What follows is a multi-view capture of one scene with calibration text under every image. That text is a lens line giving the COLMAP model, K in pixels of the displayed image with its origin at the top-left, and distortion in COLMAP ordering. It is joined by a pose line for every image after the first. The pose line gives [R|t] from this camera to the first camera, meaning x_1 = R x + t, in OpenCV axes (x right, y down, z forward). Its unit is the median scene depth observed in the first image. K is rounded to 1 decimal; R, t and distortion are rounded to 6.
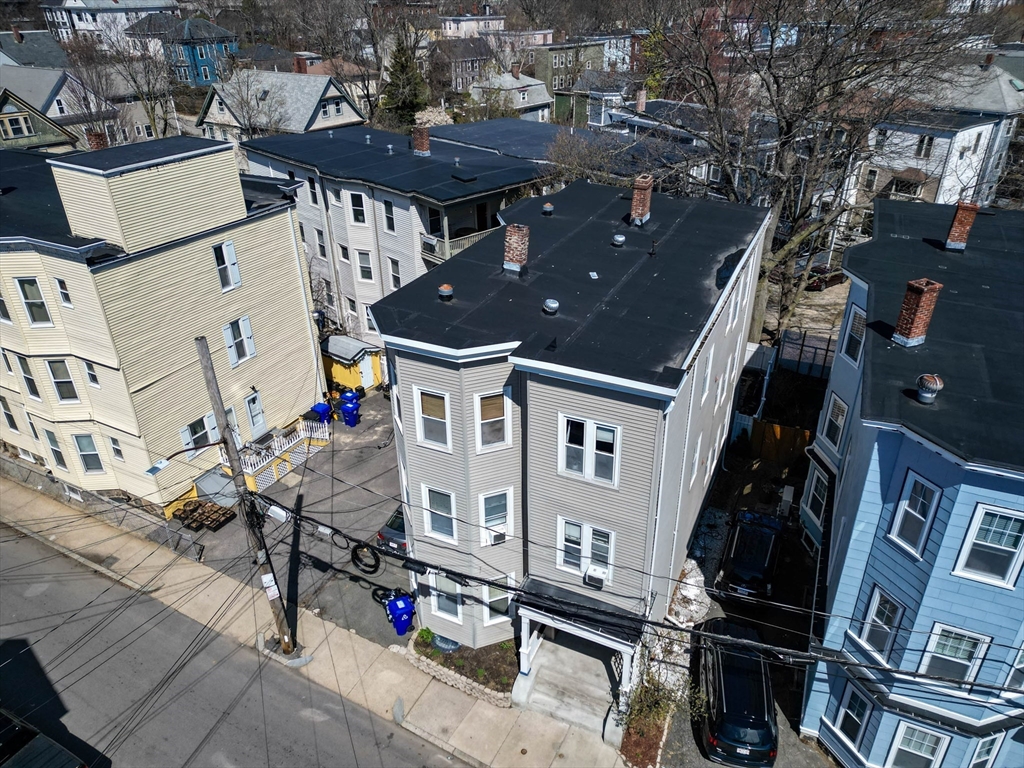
lens RADIAL K [[716.1, 0, 514.1], [0, 716.1, 383.5], [0, 0, 1]] dist [0.064043, -0.053074]
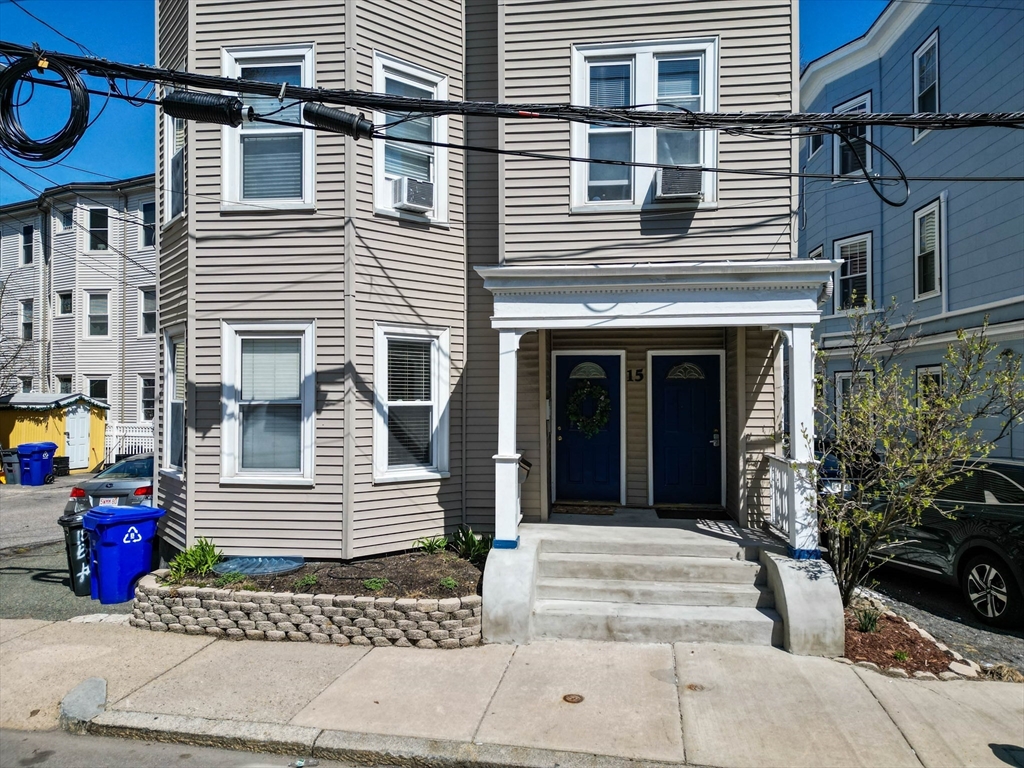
lens RADIAL K [[716.1, 0, 517.2], [0, 716.1, 379.0], [0, 0, 1]] dist [0.064043, -0.053074]
pose [[0.947844, 0.017293, 0.318265, -0.080389], [0.144654, 0.866432, -0.477881, 0.423827], [-0.284019, 0.498995, 0.818741, 0.565487]]
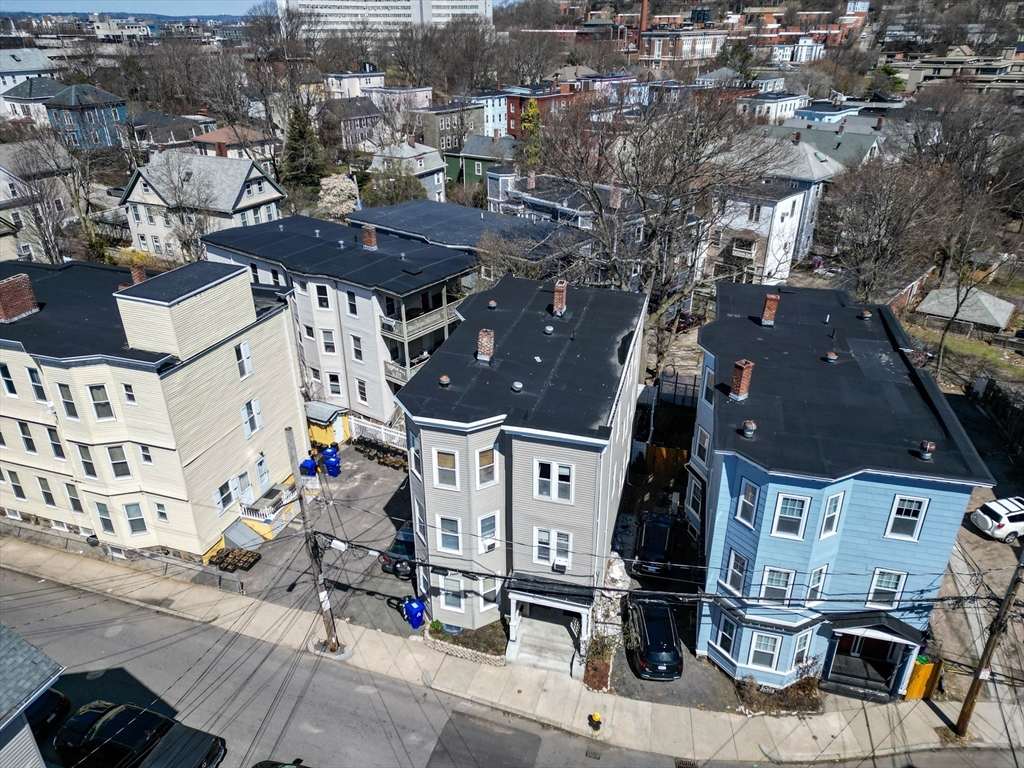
lens RADIAL K [[716.1, 0, 517.1], [0, 716.1, 380.9], [0, 0, 1]] dist [0.064043, -0.053074]
pose [[0.984786, -0.066556, 0.160520, -0.146809], [0.072791, 0.996792, -0.033271, -0.054966], [-0.157791, 0.044449, 0.986472, -0.372265]]
